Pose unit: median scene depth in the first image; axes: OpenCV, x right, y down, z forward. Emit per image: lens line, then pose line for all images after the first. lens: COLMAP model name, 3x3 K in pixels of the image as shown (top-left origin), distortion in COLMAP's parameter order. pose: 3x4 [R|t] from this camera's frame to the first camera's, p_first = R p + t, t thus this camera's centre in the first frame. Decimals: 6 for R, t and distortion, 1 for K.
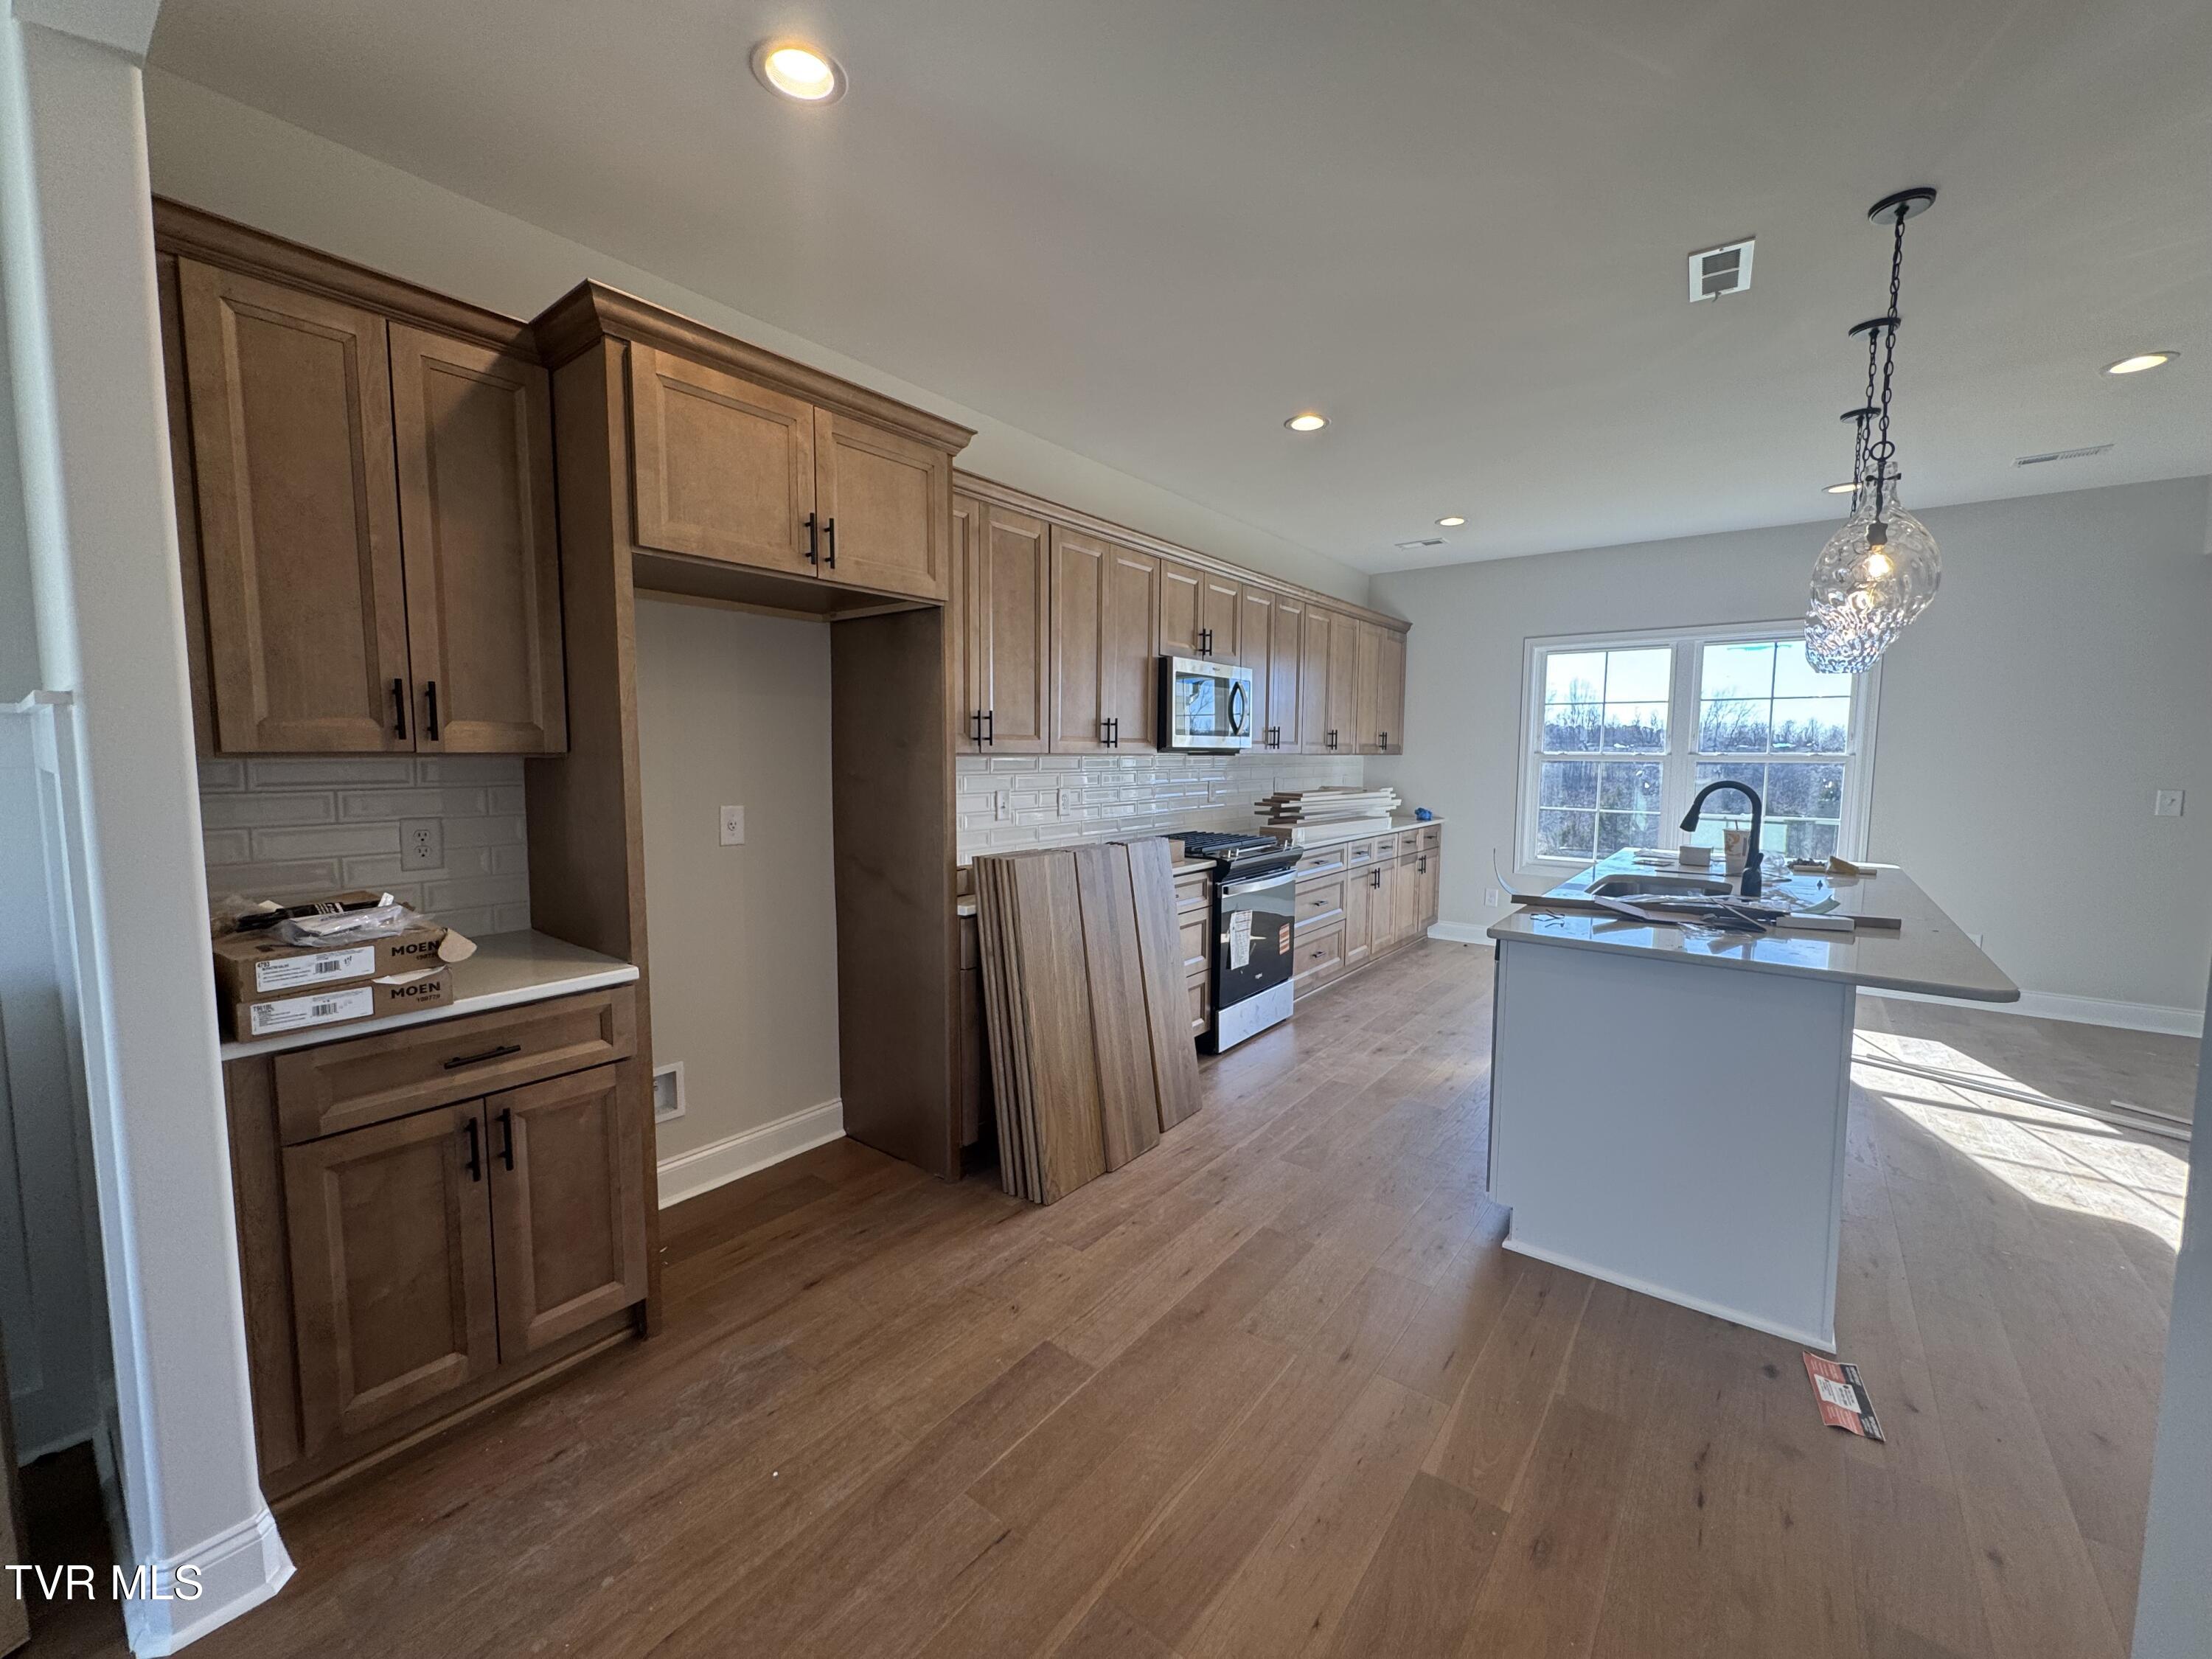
lens RADIAL K [[873.8, 0, 1103.1], [0, 873.8, 822.5], [0, 0, 1]] dist [-0.008082, 0.000145]
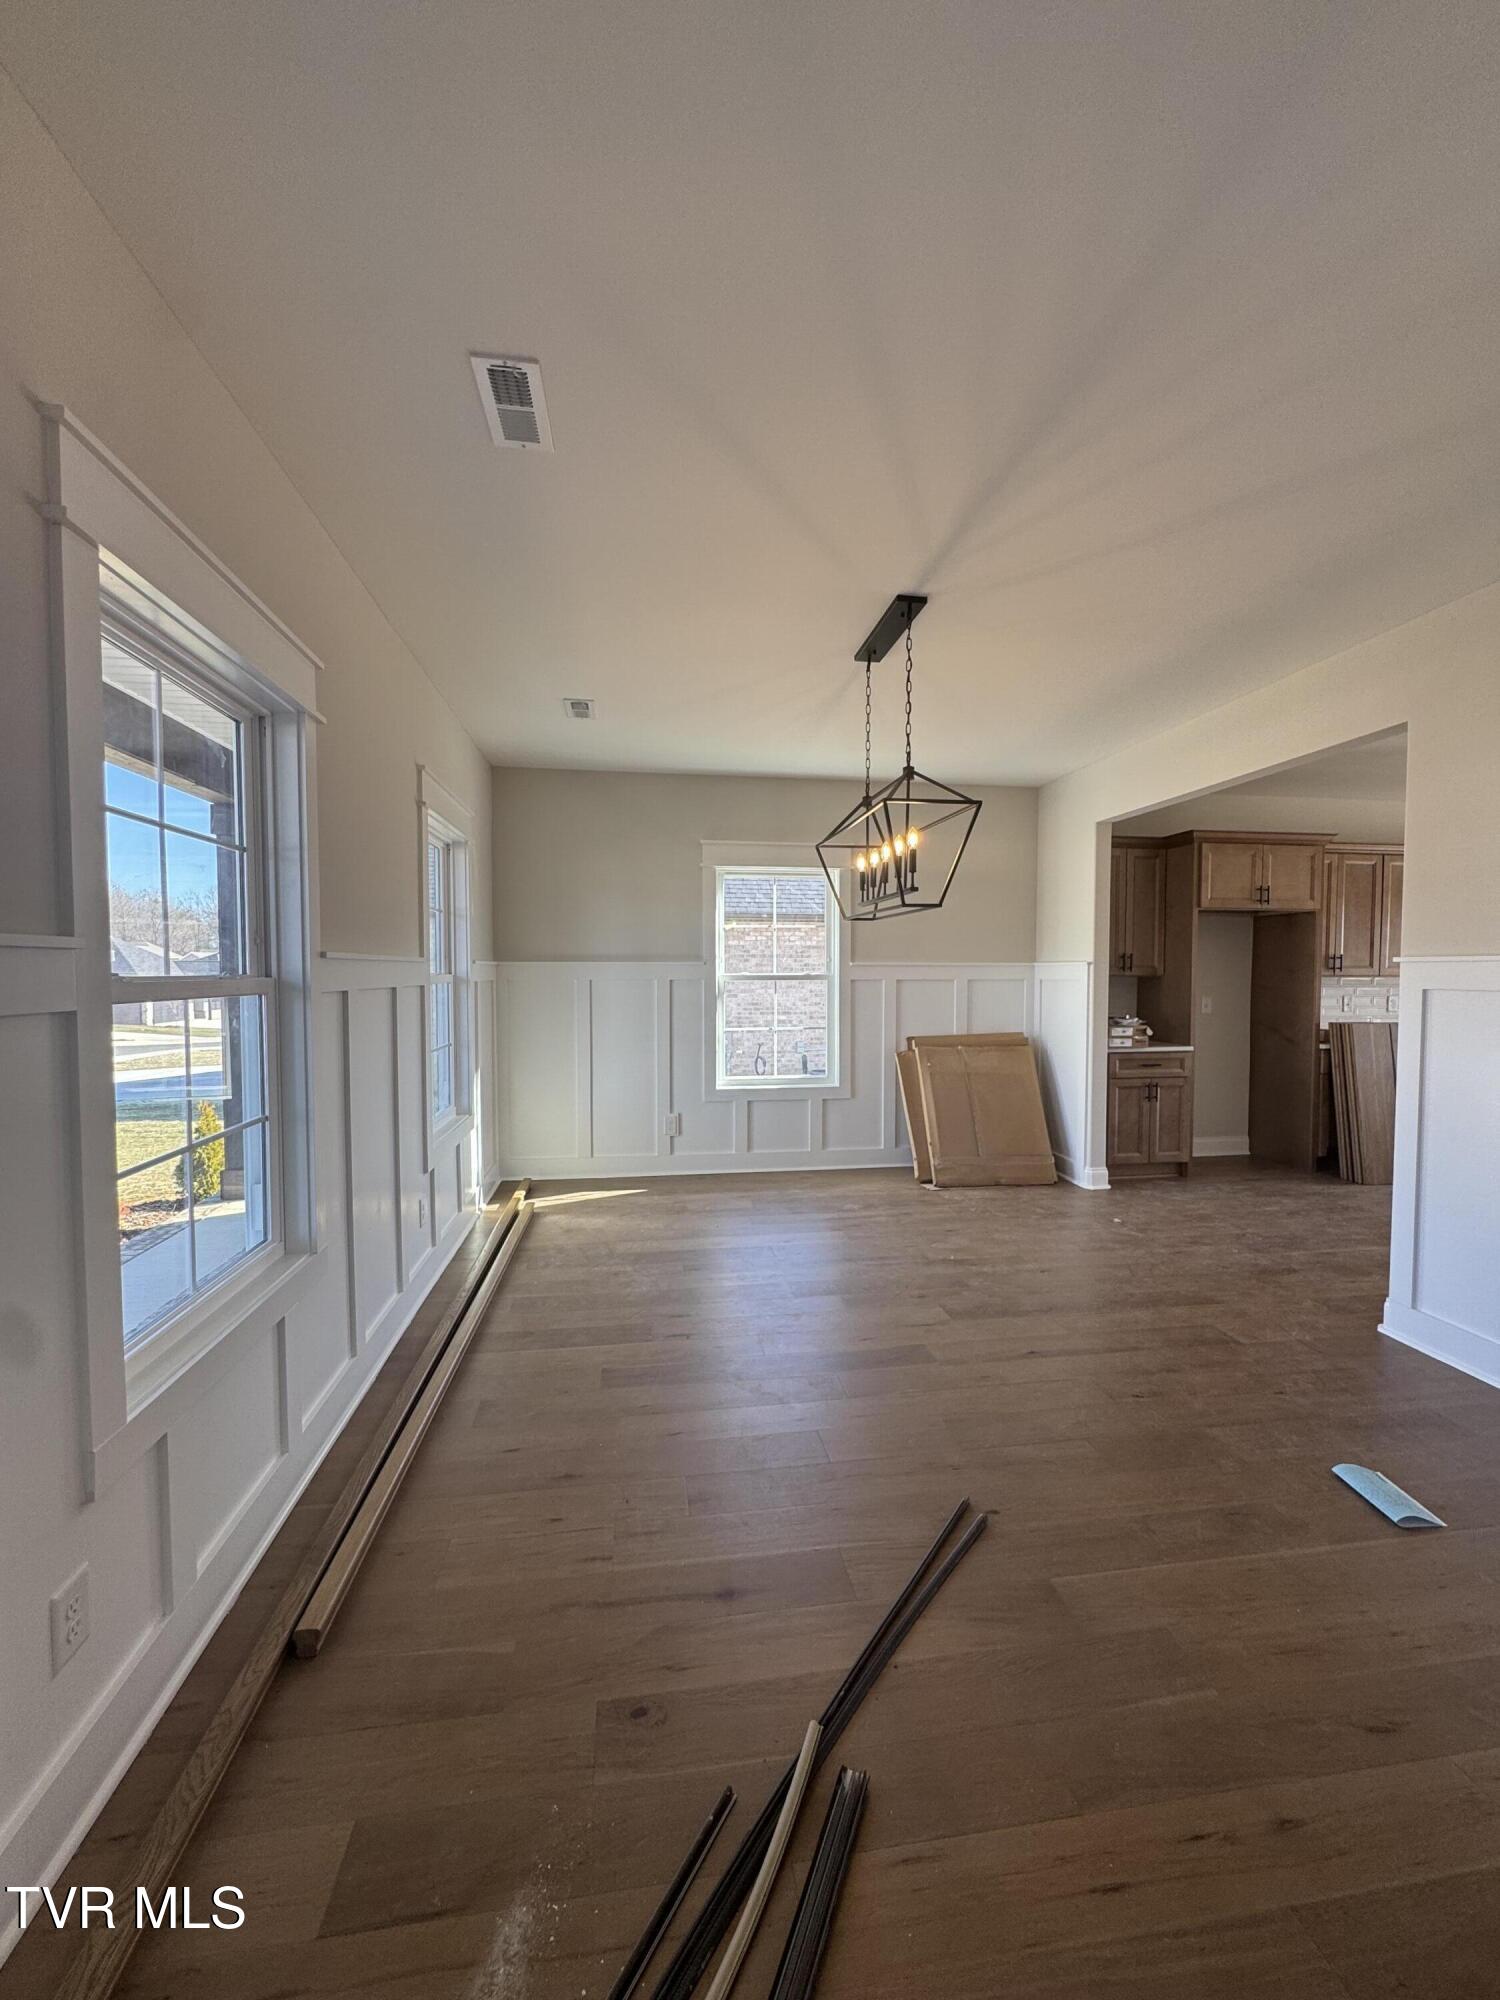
lens RADIAL K [[790.0, 0, 750.0], [0, 790.0, 1006.2], [0, 0, 1]] dist [-0.008082, 0.000145]
pose [[0.716567, 0.023108, -0.697136, 0.188682], [-0.051814, 0.998453, -0.020163, 0.116181], [0.695591, 0.050569, 0.716656, -1.456632]]
